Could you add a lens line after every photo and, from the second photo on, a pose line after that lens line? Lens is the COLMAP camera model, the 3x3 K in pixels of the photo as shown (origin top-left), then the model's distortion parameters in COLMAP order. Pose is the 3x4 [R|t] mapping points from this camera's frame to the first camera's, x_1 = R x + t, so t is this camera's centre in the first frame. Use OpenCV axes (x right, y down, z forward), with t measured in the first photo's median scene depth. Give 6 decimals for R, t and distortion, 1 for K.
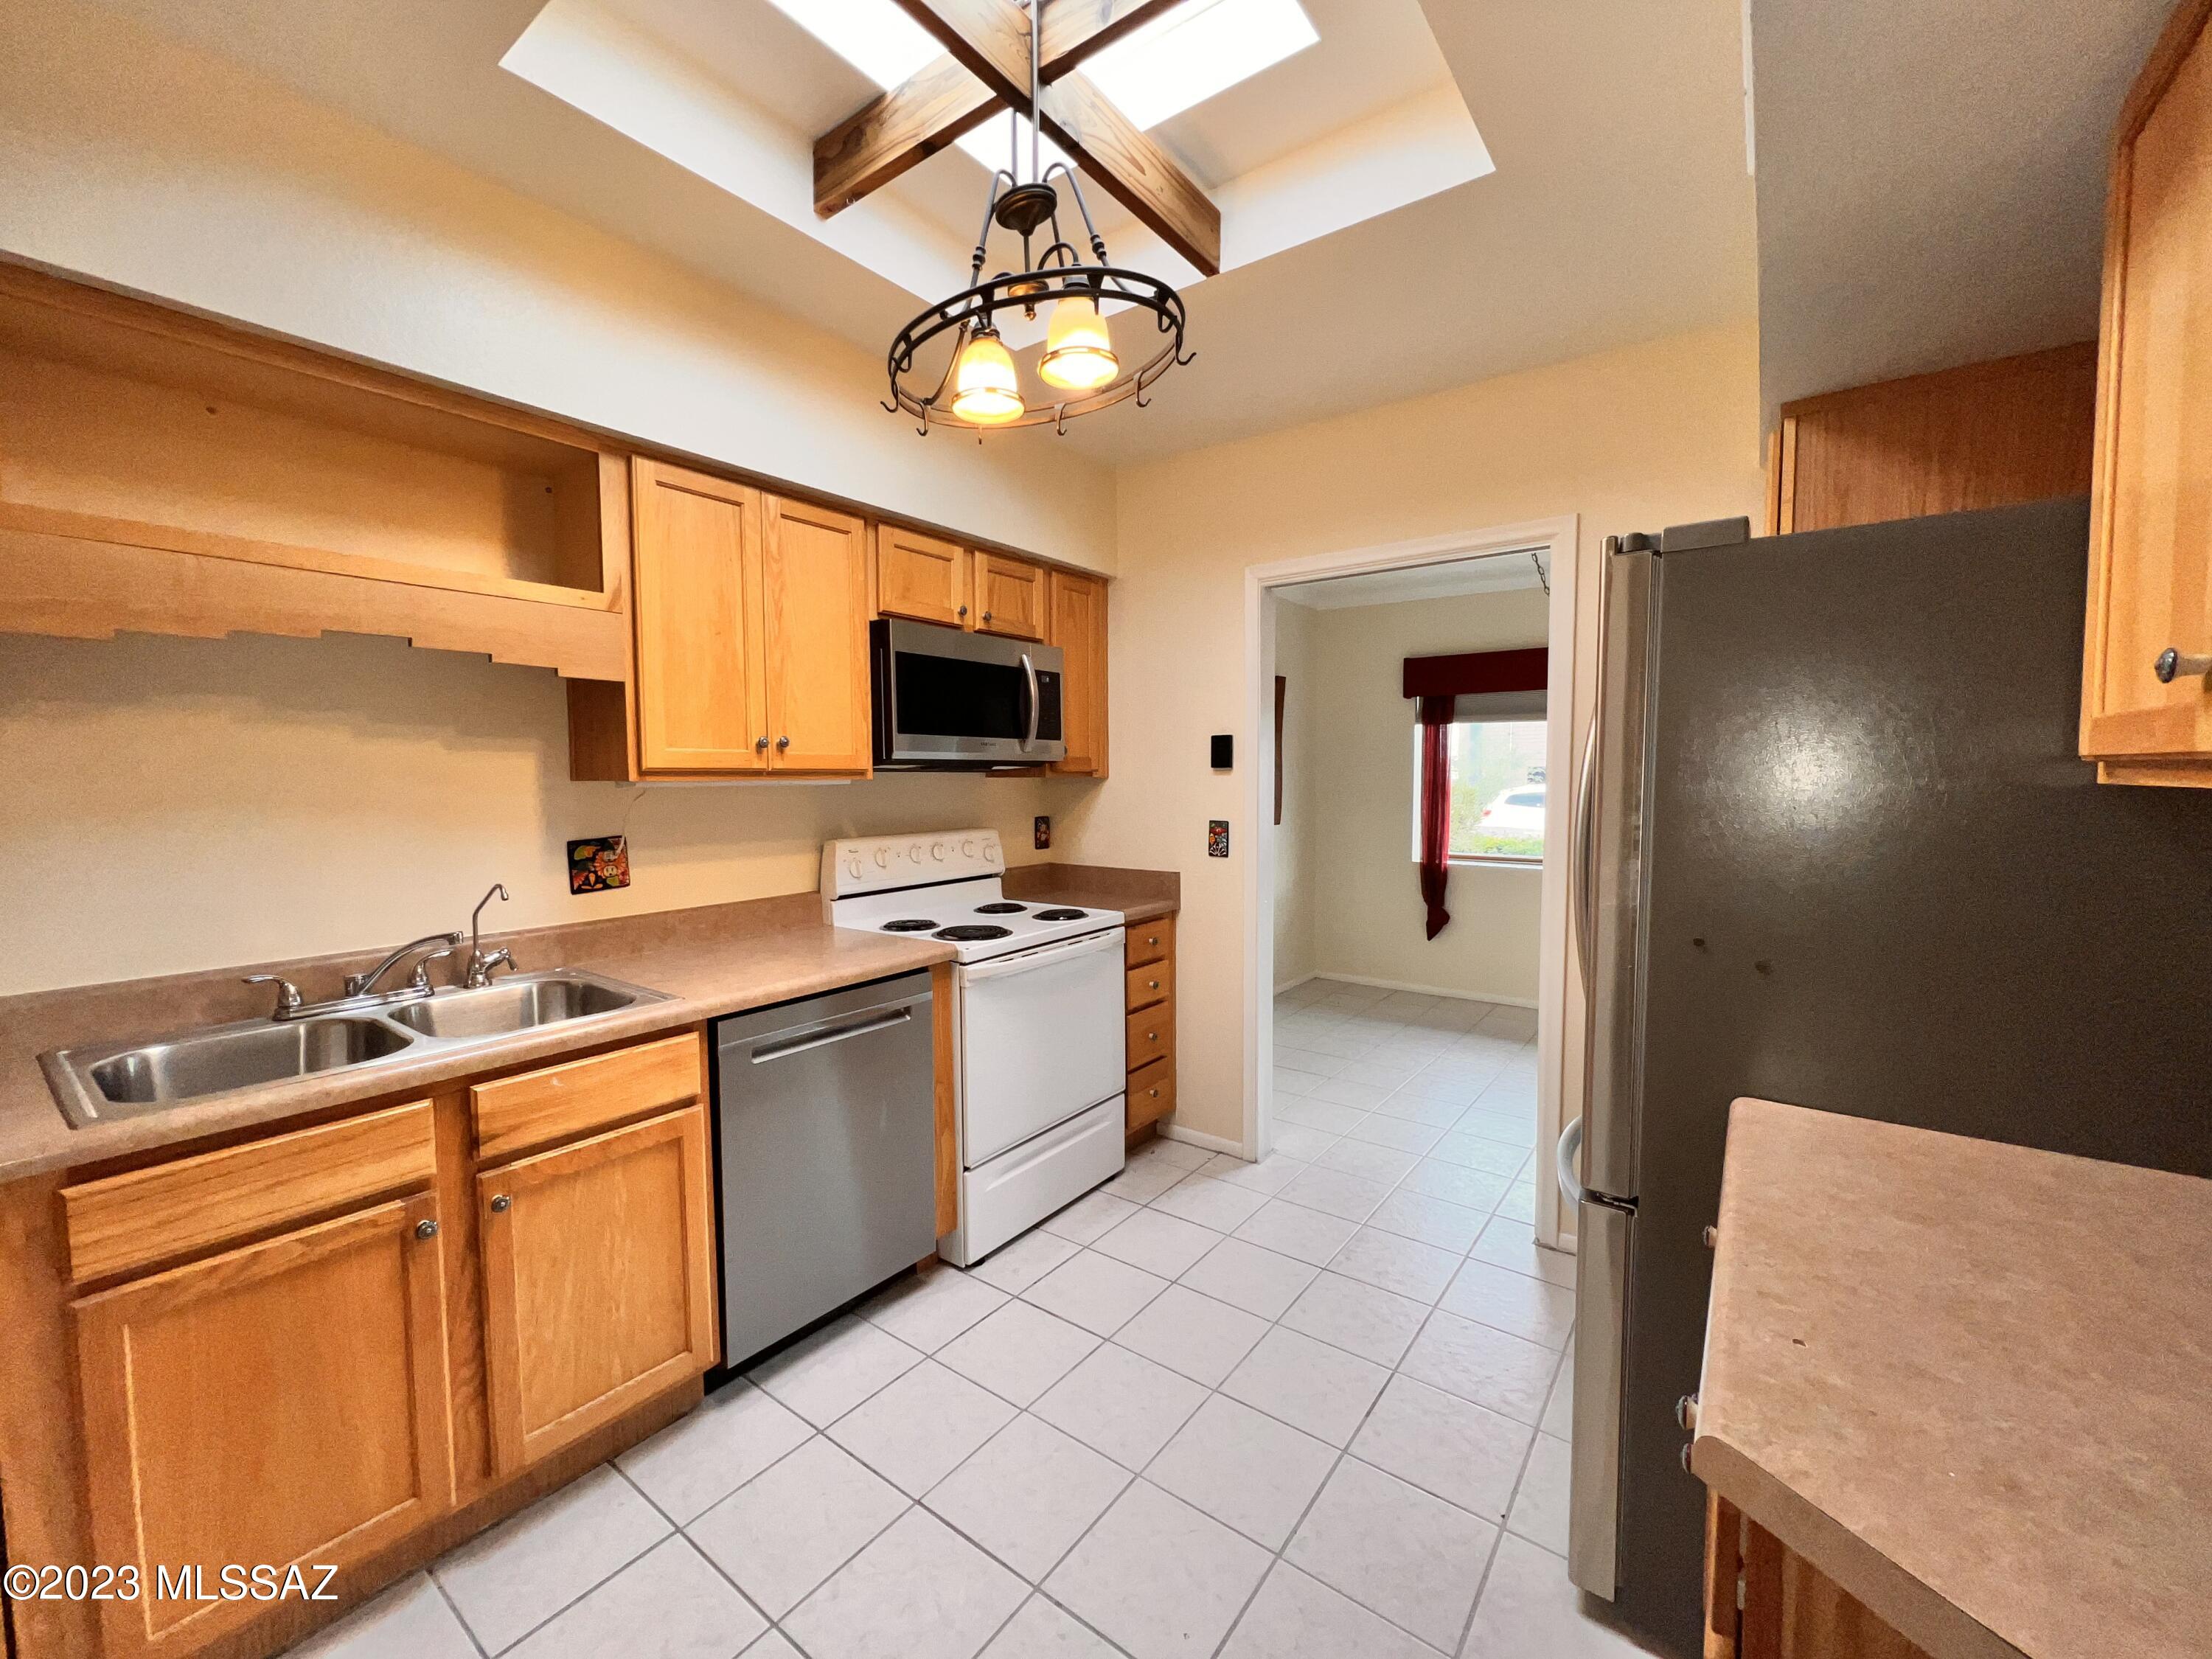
lens RADIAL K [[883.7, 0, 1103.7], [0, 883.7, 829.1], [0, 0, 1]] dist [-0.001398, 0.000576]
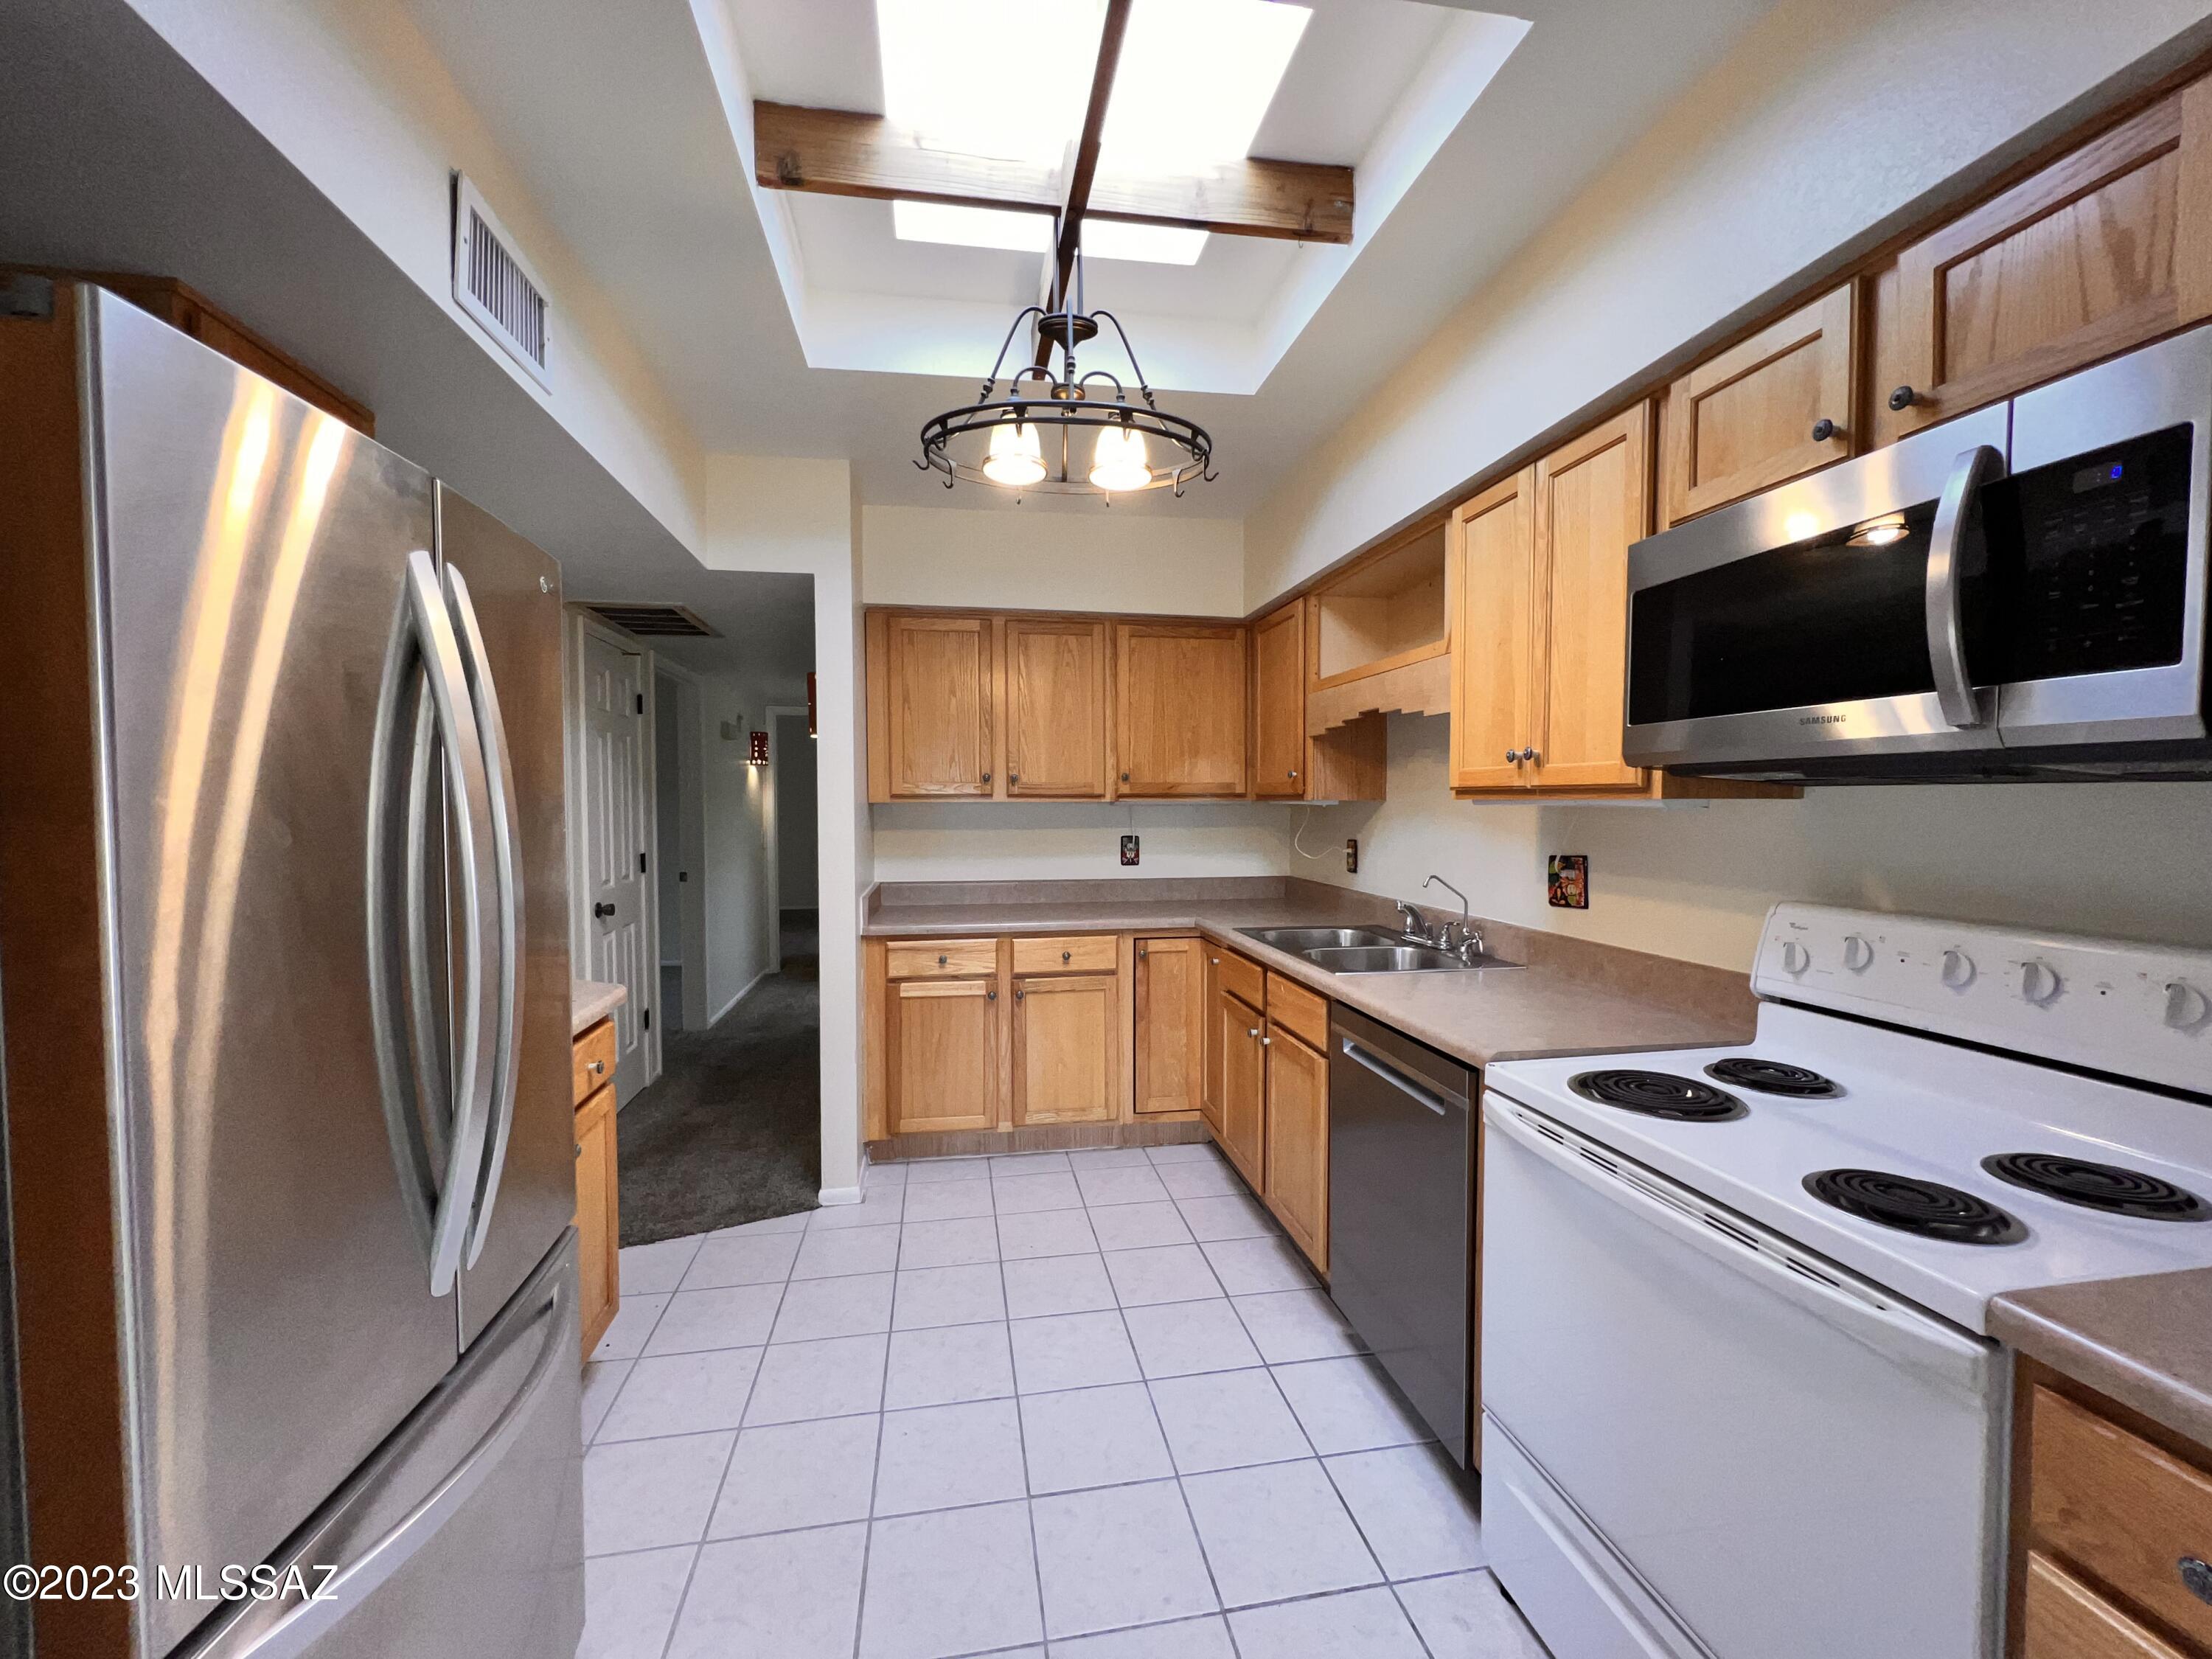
lens RADIAL K [[883.7, 0, 1103.7], [0, 883.7, 829.1], [0, 0, 1]] dist [-0.001398, 0.000576]
pose [[-0.682187, 0.028417, -0.730625, 0.614983], [-0.040103, 0.996286, 0.076194, -0.087970], [0.730077, 0.081279, -0.678514, 1.498510]]
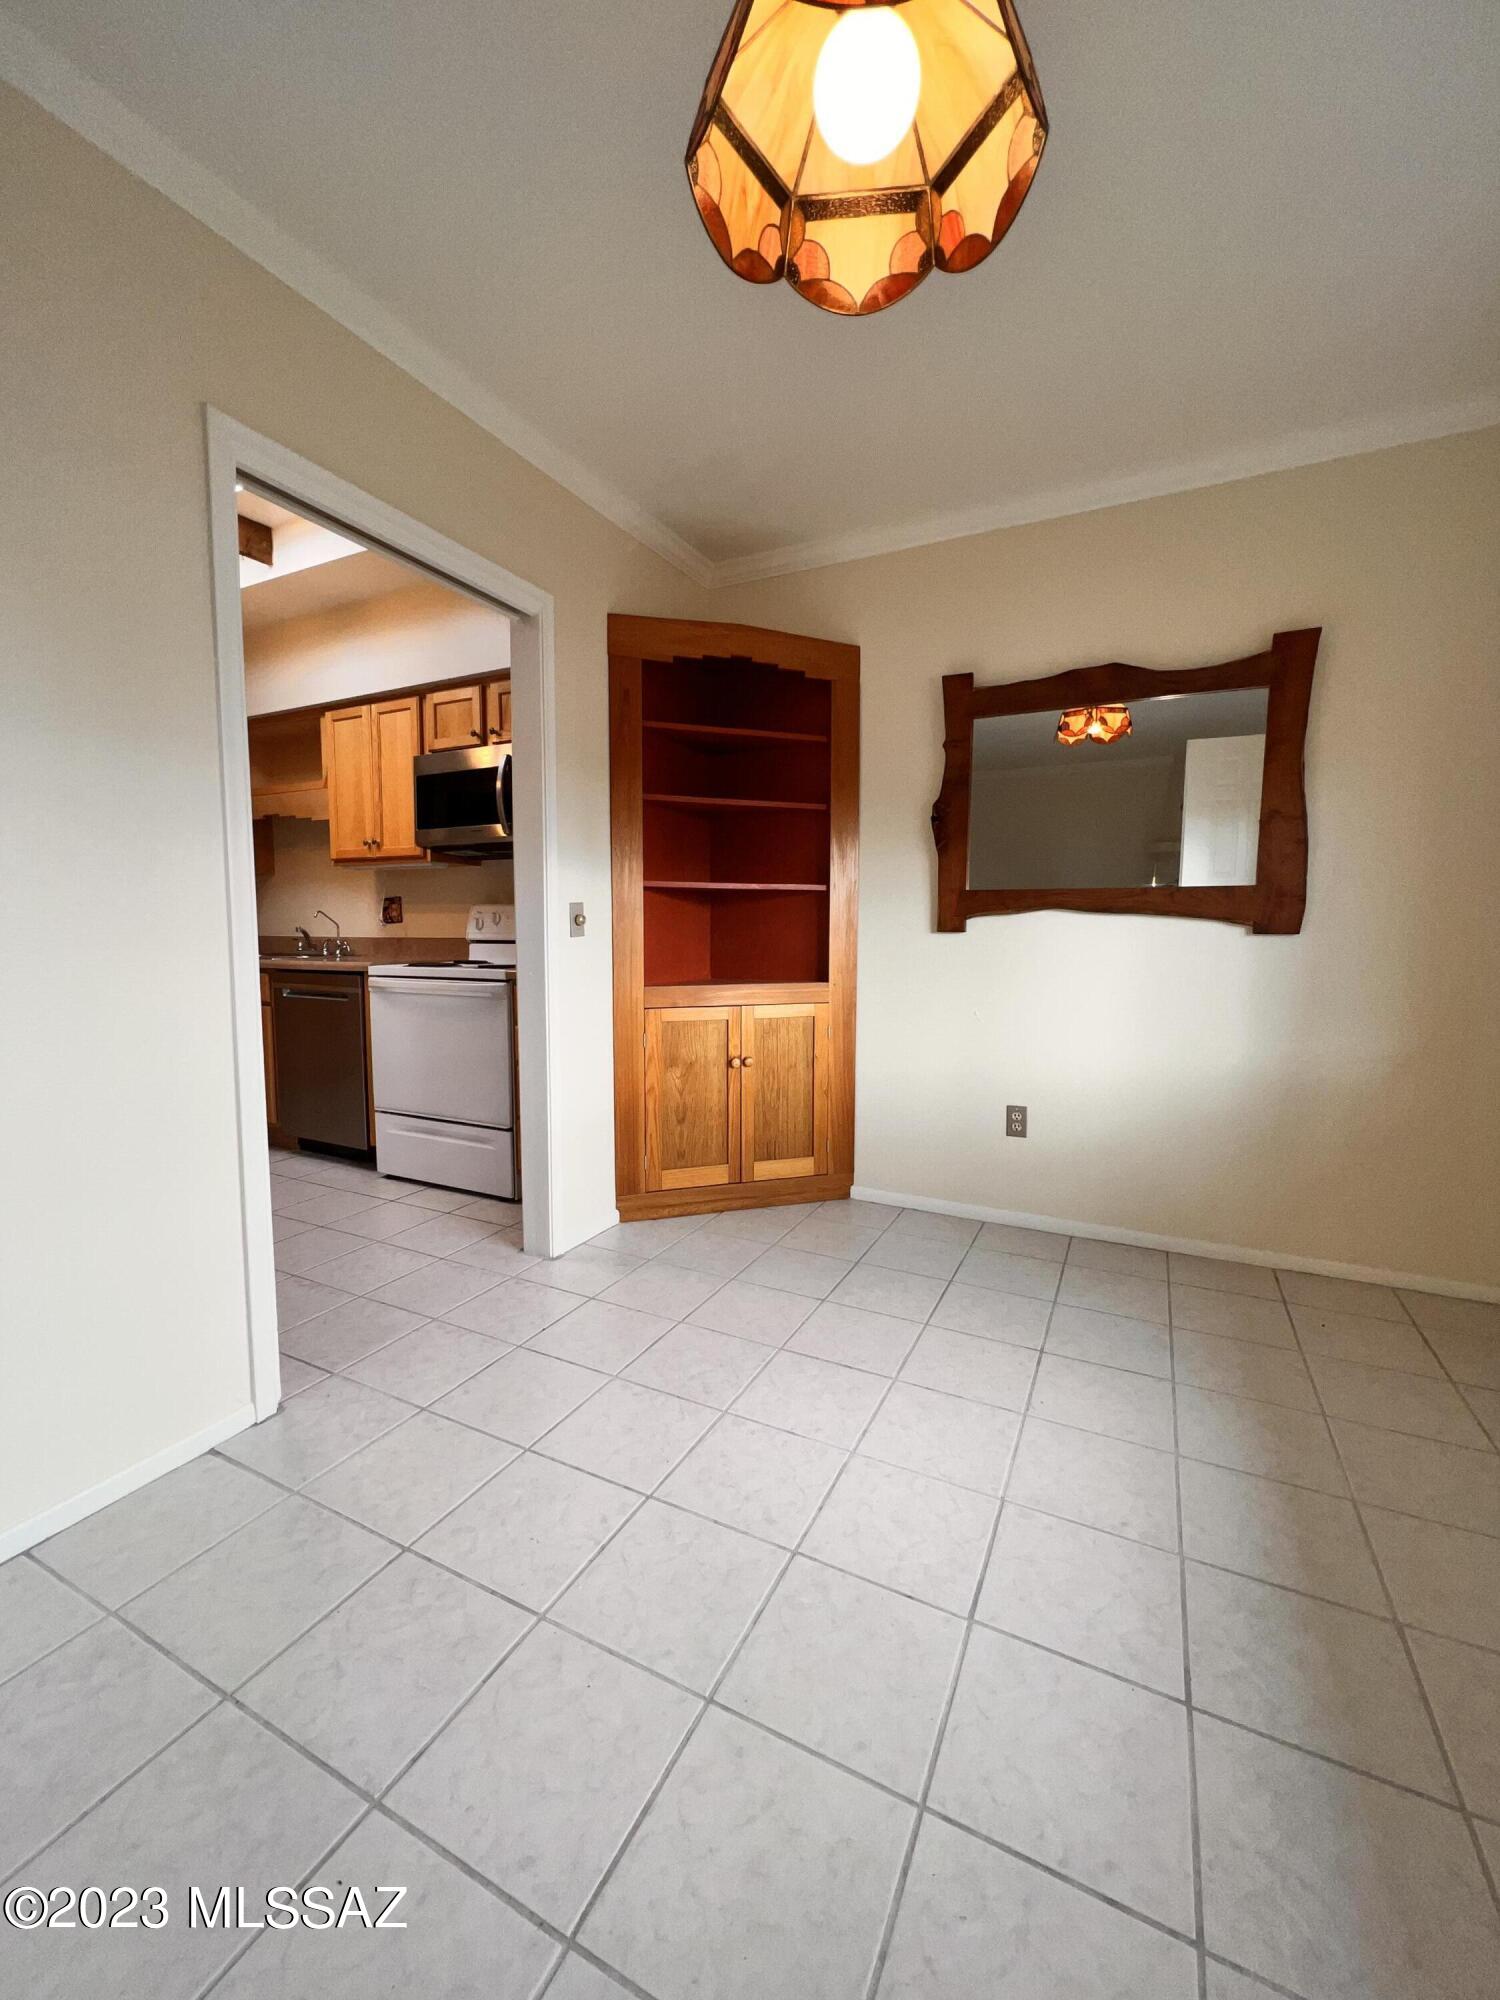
lens RADIAL K [[799.0, 0, 750.2], [0, 799.0, 998.7], [0, 0, 1]] dist [-0.001398, 0.000576]
pose [[0.178797, 0.093347, -0.979448, 1.647319], [-0.065978, 0.994386, 0.082726, 0.041376], [0.981671, 0.049831, 0.183952, 1.722724]]
